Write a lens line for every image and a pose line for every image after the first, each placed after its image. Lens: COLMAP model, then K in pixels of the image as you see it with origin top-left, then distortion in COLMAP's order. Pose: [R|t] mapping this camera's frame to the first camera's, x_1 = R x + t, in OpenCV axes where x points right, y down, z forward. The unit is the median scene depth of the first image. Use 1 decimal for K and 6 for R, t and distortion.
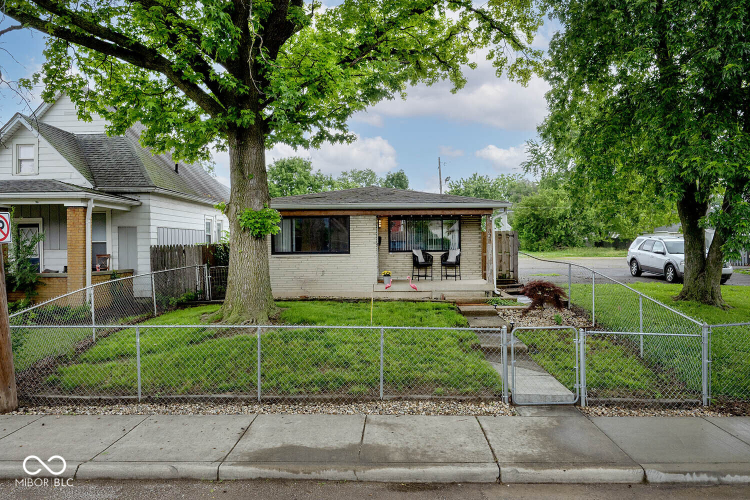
lens RADIAL K [[484.5, 0, 375.0], [0, 484.5, 250.0], [0, 0, 1]] dist [0.000413, -0.000233]
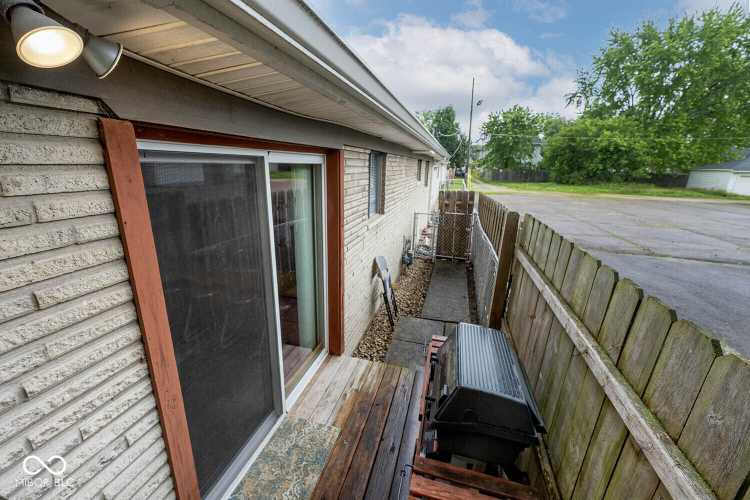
lens RADIAL K [[293.4, 0, 371.8], [0, 293.4, 251.6], [0, 0, 1]] dist [-0.003350, -0.000045]
pose [[0.973471, 0.096651, -0.207397, 0.066906], [-0.036372, 0.960247, 0.276770, -0.015111], [0.225903, -0.261884, 0.938288, 0.255190]]
